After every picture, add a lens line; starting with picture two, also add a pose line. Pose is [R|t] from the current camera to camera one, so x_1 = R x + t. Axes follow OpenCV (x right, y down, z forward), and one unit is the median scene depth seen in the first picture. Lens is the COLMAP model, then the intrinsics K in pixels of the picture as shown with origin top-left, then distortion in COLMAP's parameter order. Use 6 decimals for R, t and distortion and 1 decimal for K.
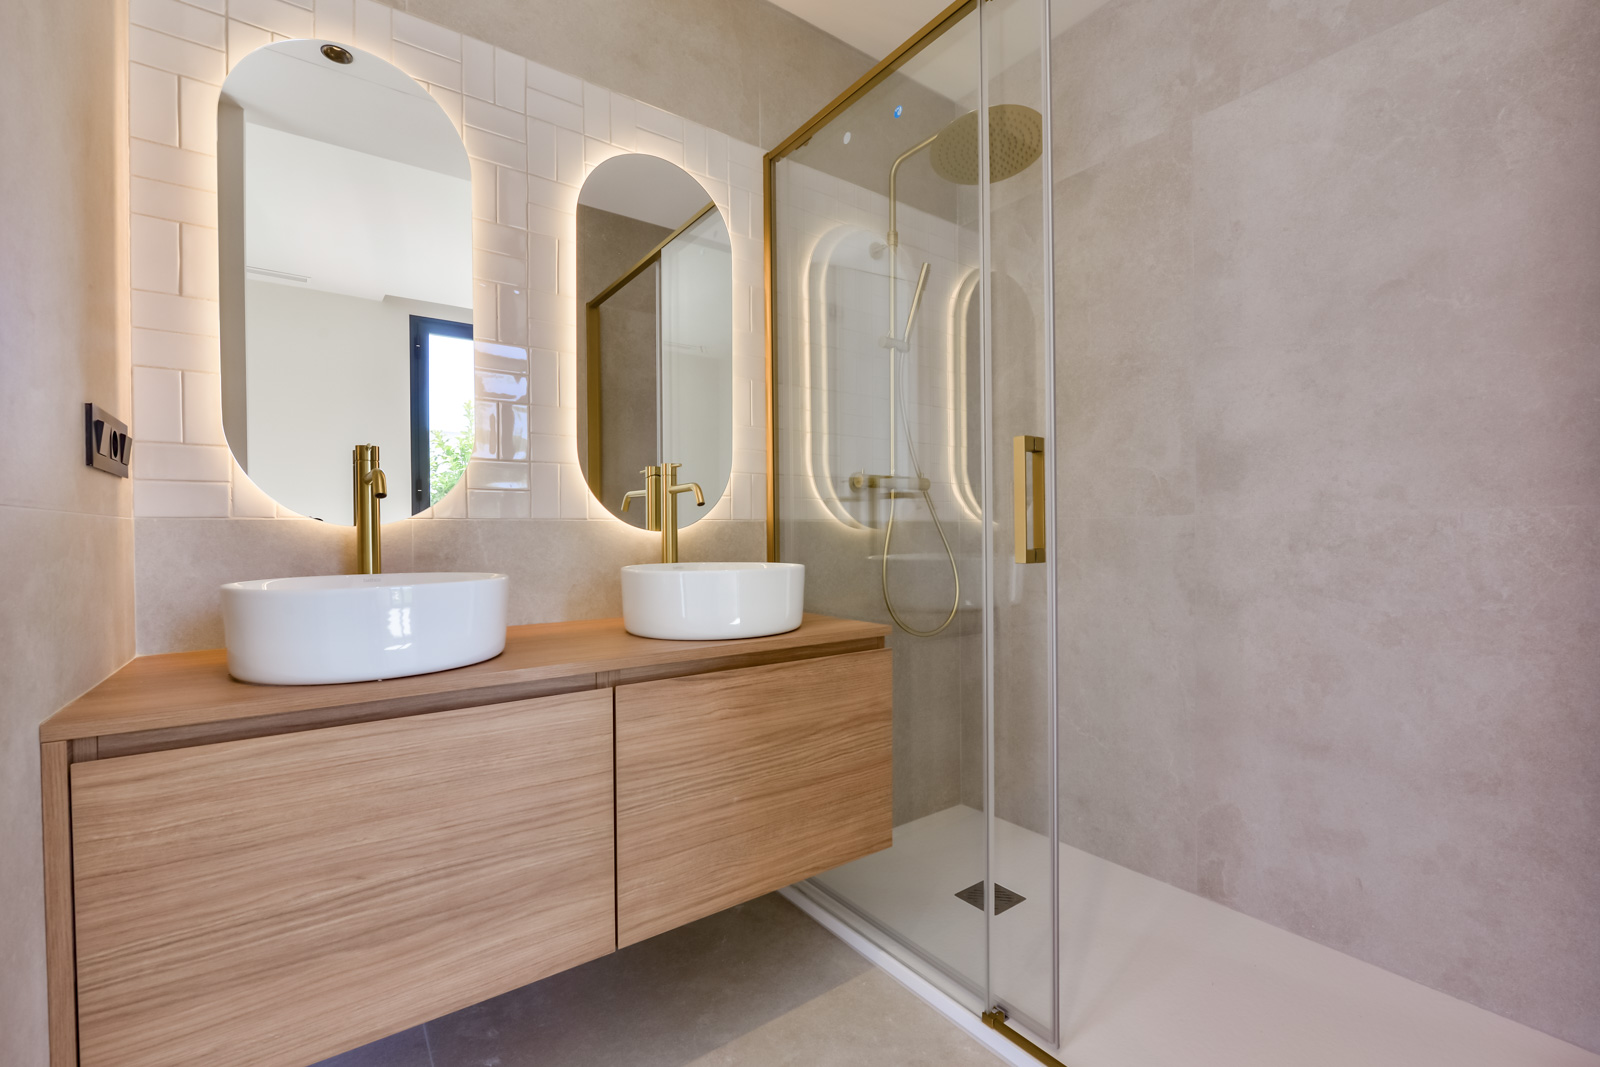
lens RADIAL K [[640.8, 0, 778.2], [0, 640.8, 538.5], [0, 0, 1]] dist [-0.006125, -0.000755]
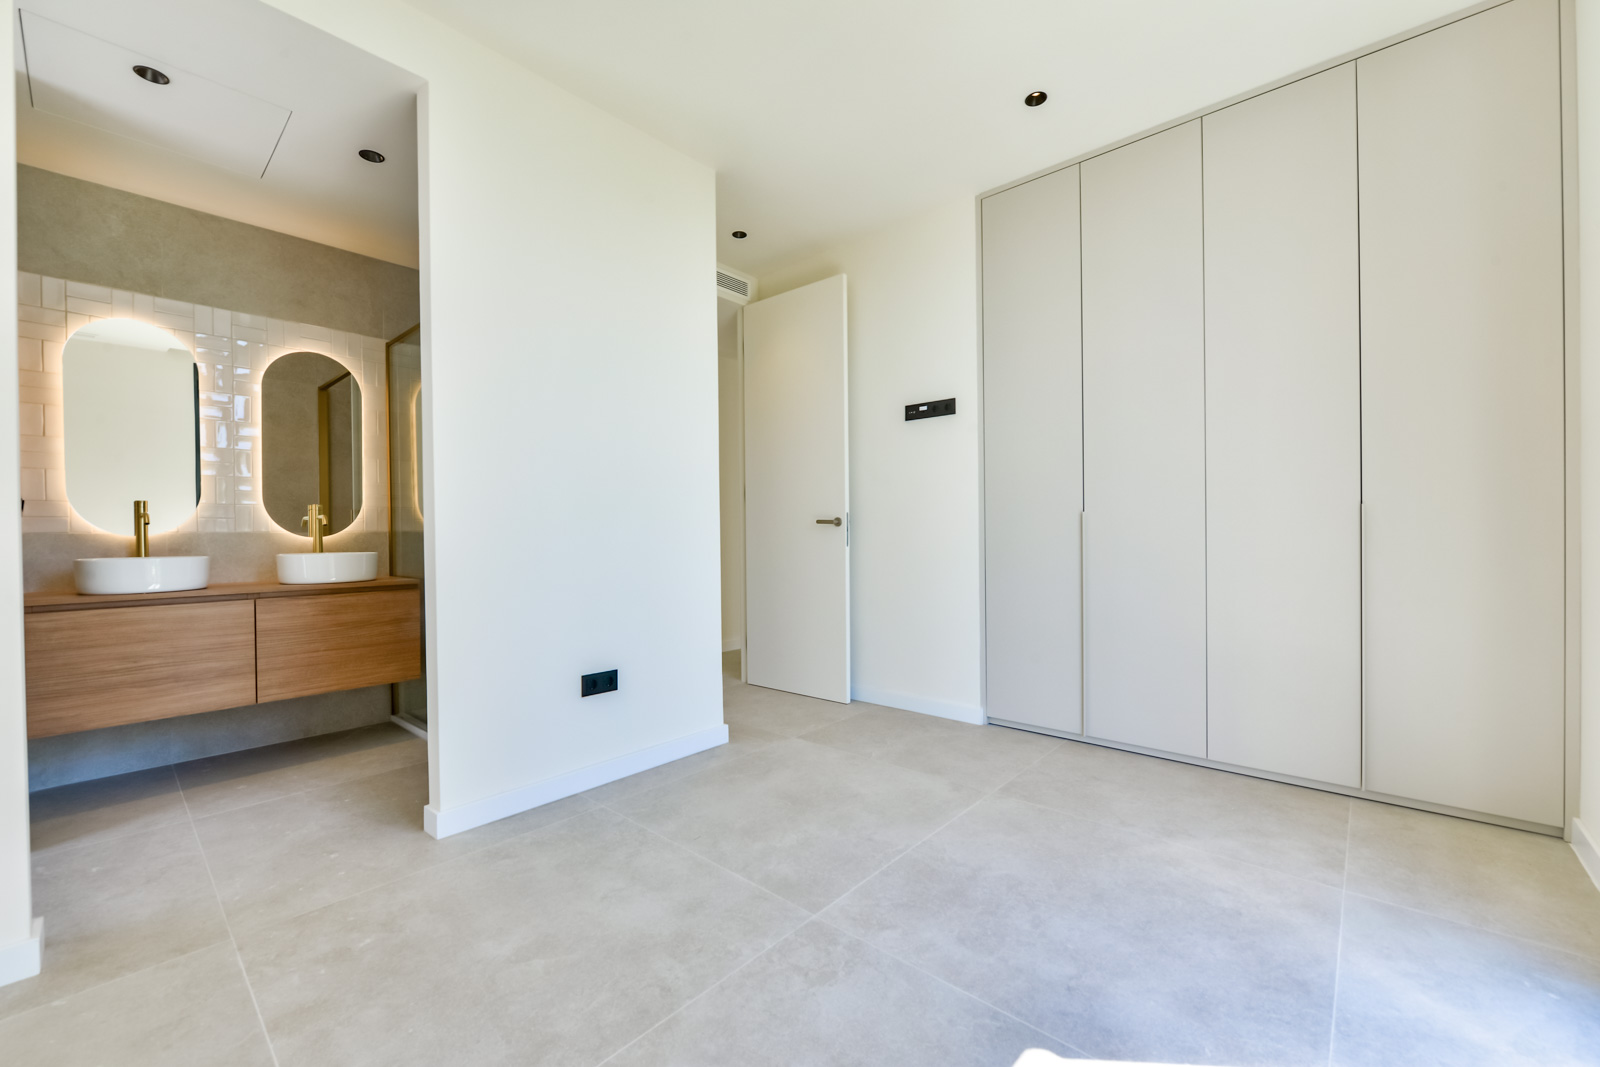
lens RADIAL K [[640.8, 0, 798.2], [0, 640.8, 538.7], [0, 0, 1]] dist [-0.006125, -0.000755]
pose [[0.977884, -0.004237, 0.209103, 1.326519], [0.004459, 0.999990, -0.000587, 0.001540], [-0.209099, 0.001507, 0.977893, -1.928739]]
